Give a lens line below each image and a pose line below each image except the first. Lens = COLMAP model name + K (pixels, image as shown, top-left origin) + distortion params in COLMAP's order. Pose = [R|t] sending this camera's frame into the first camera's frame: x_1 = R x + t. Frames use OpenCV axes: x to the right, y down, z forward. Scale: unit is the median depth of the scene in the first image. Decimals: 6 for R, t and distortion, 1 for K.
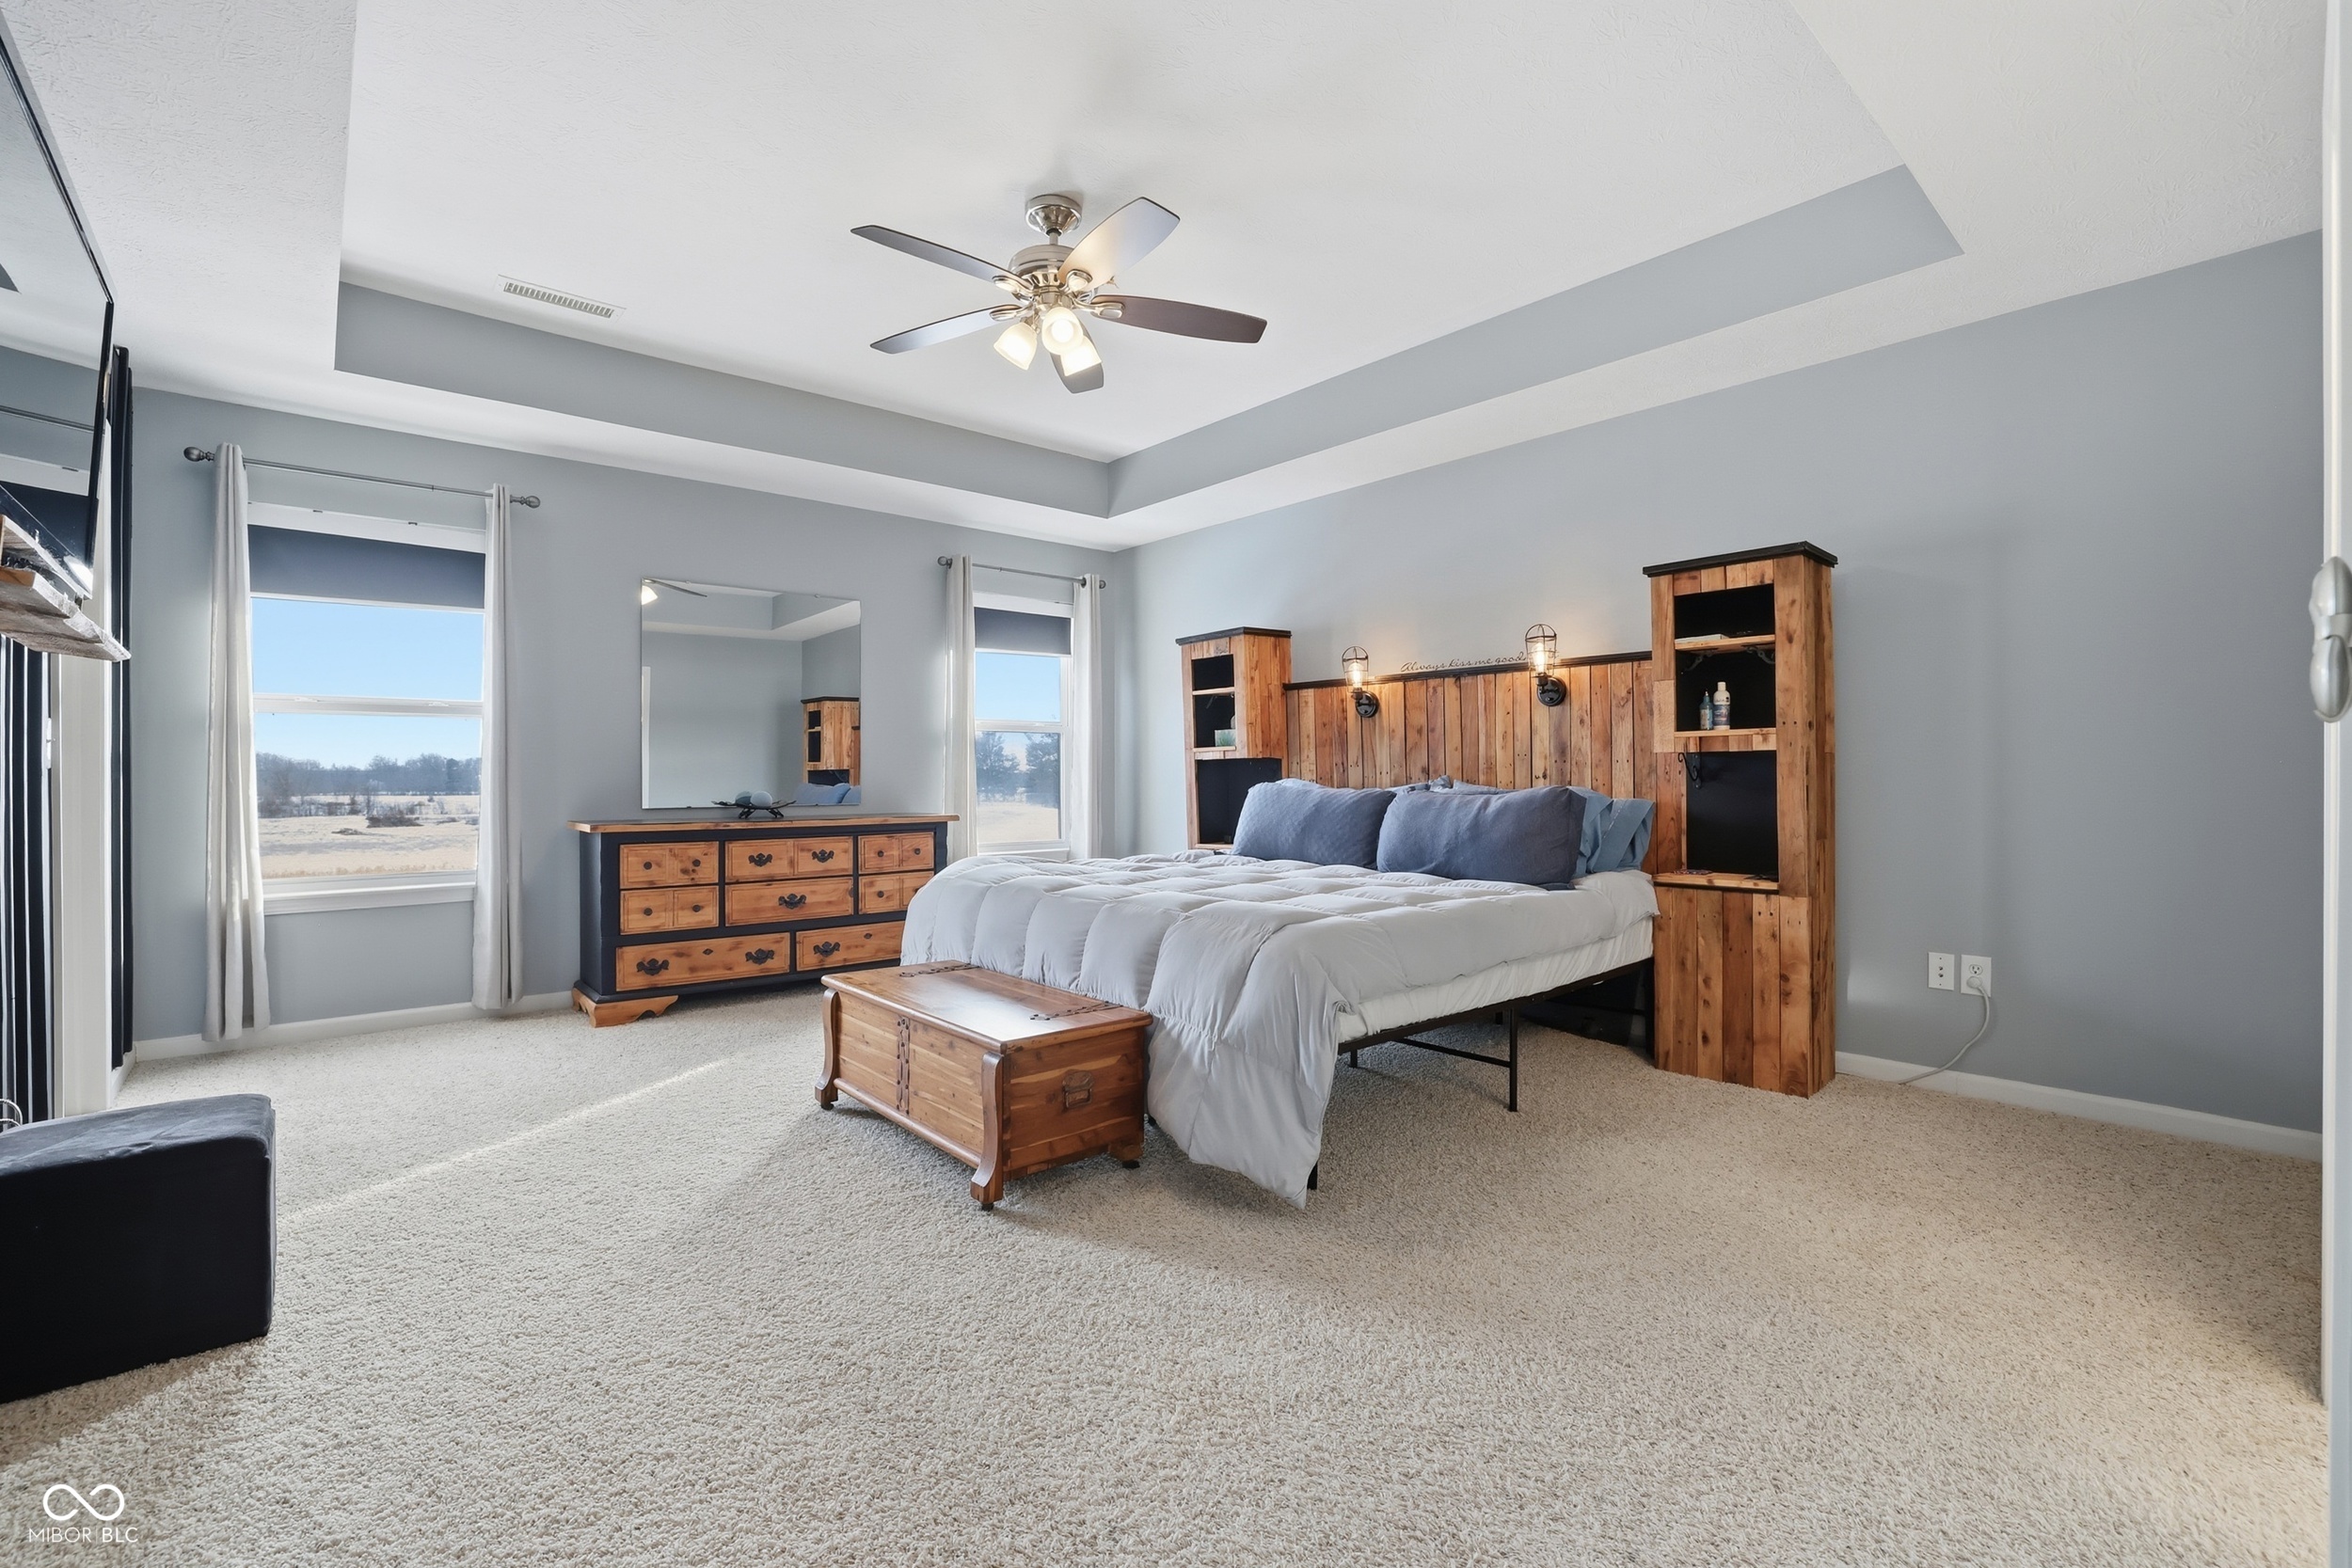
lens RADIAL K [[1043.7, 0, 1188.9], [0, 1043.7, 820.2], [0, 0, 1]] dist [-0.053783, 0.019222]
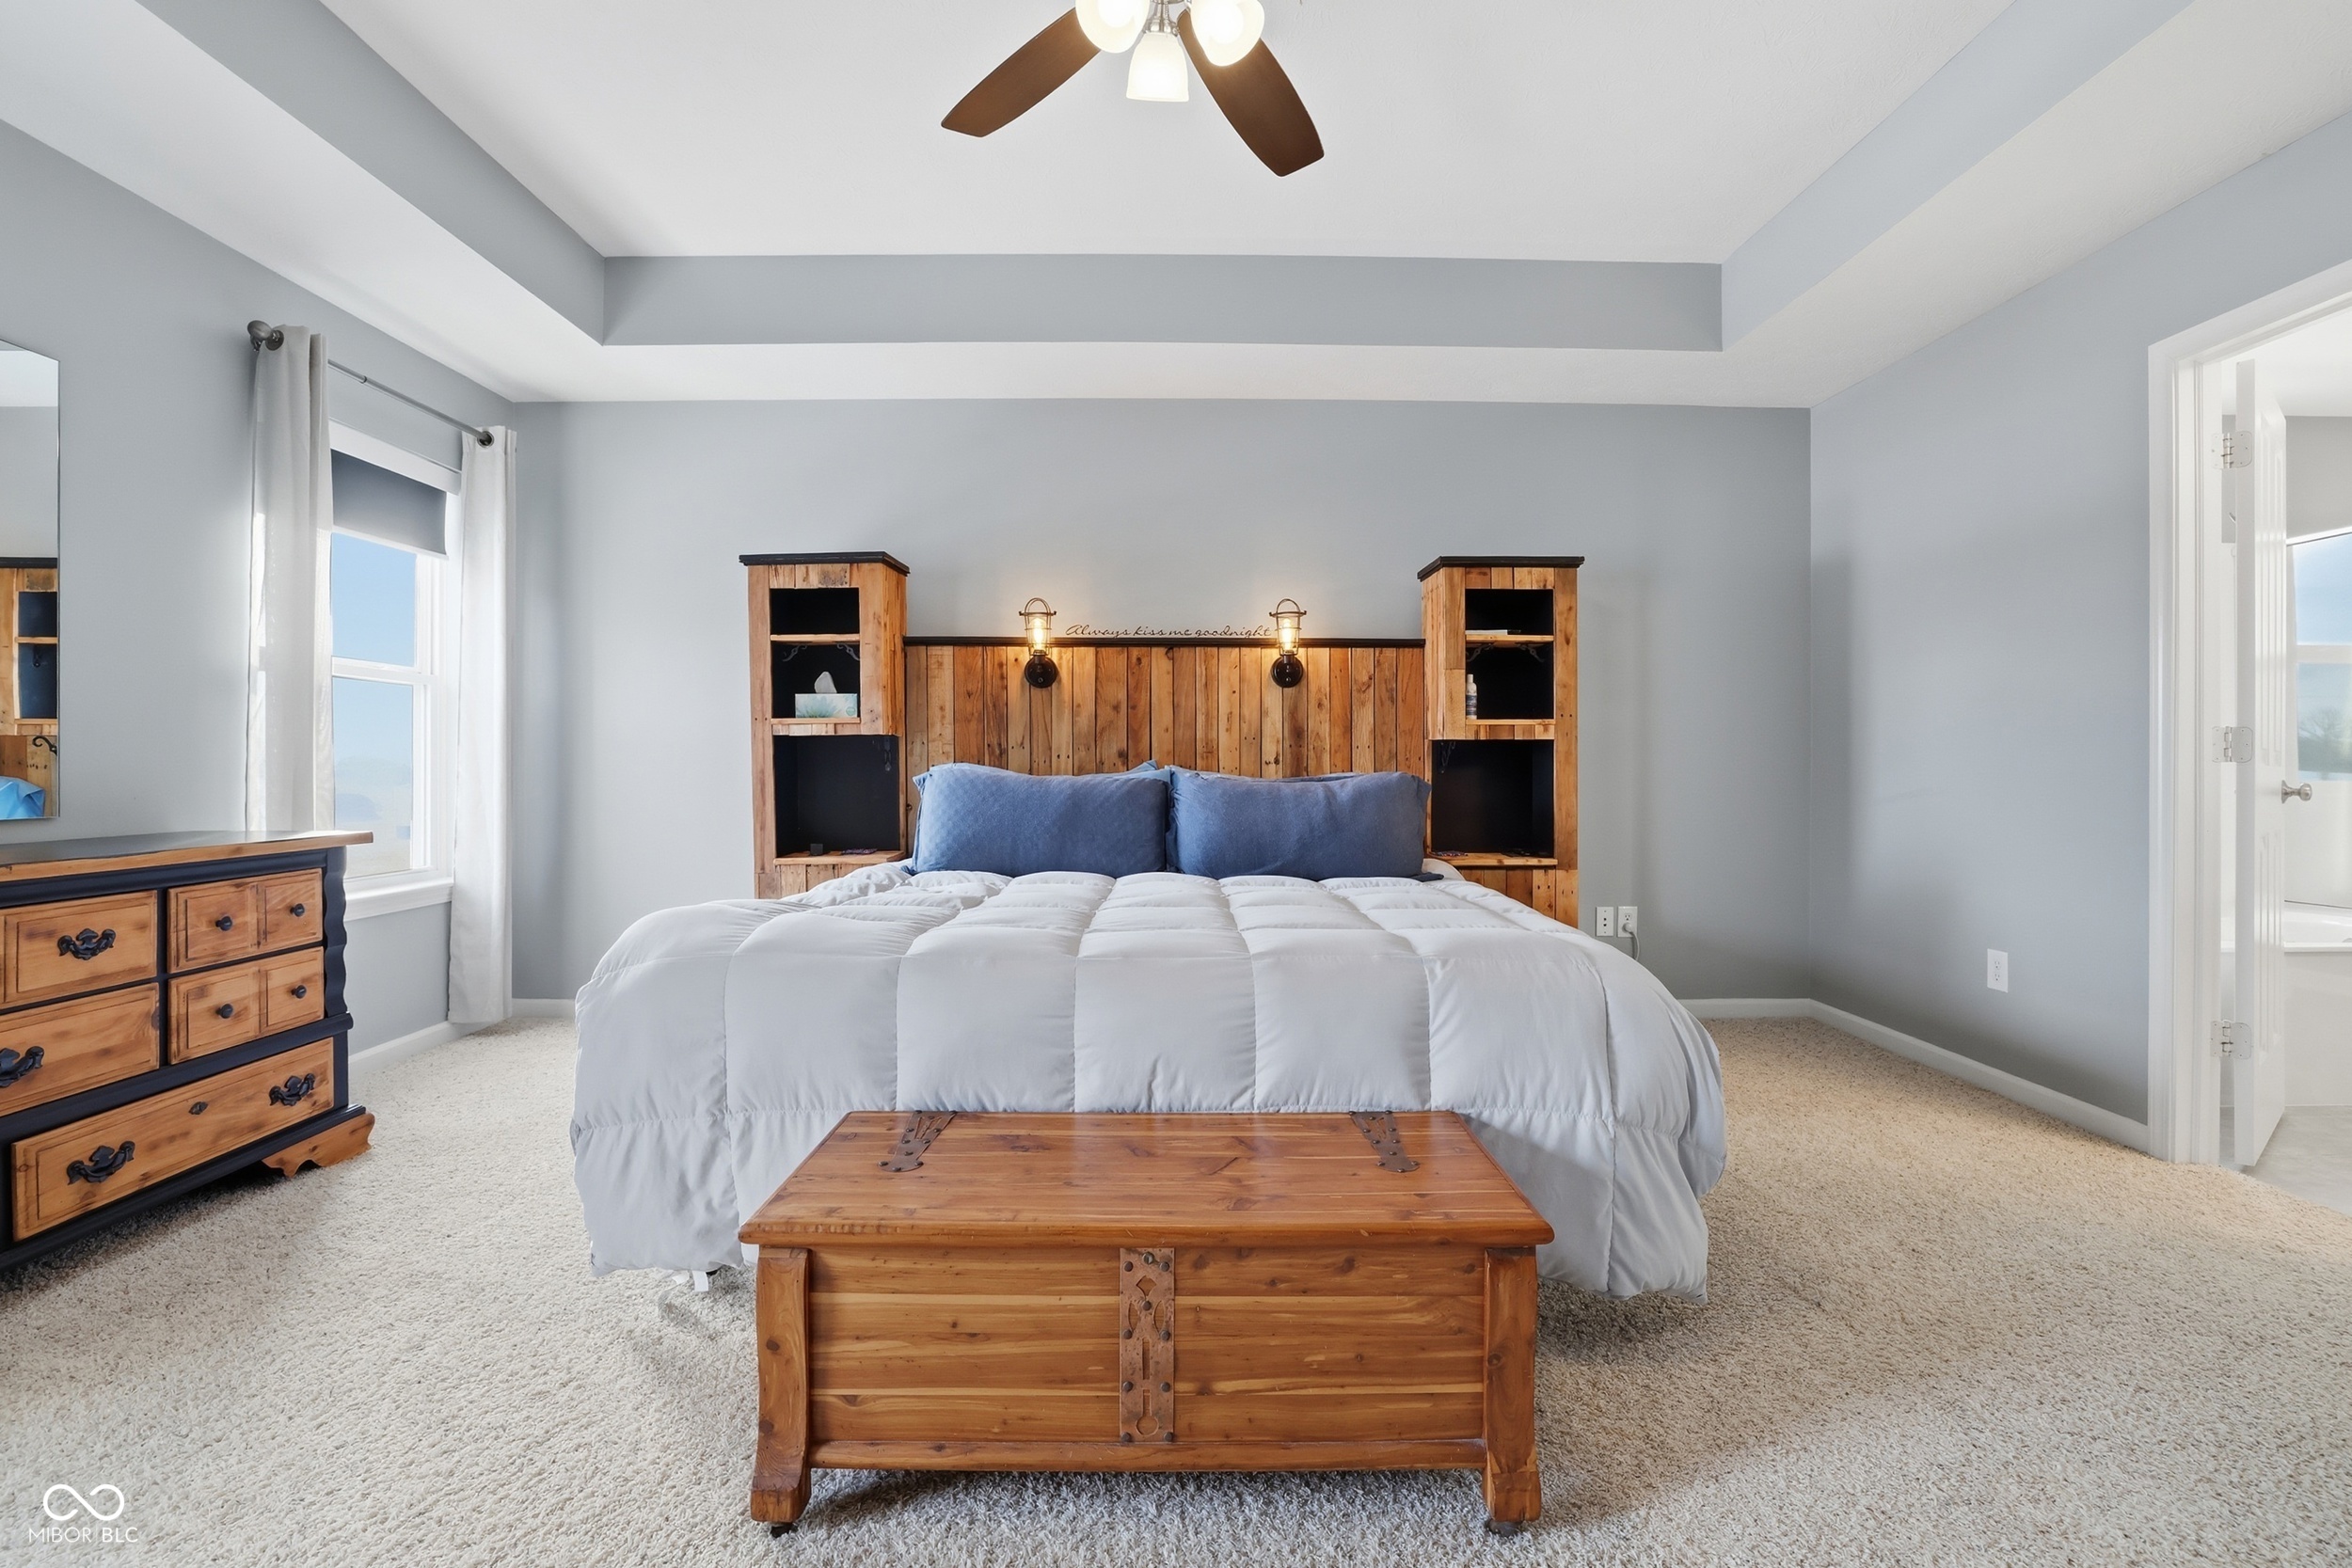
lens RADIAL K [[1037.8, 0, 1185.0], [0, 1037.8, 799.3], [0, 0, 1]] dist [-0.053203, 0.019103]
pose [[0.647025, -0.021484, 0.762166, -0.395780], [0.027677, 0.999606, 0.004681, -0.014150], [-0.761967, 0.018066, 0.647364, 0.425952]]
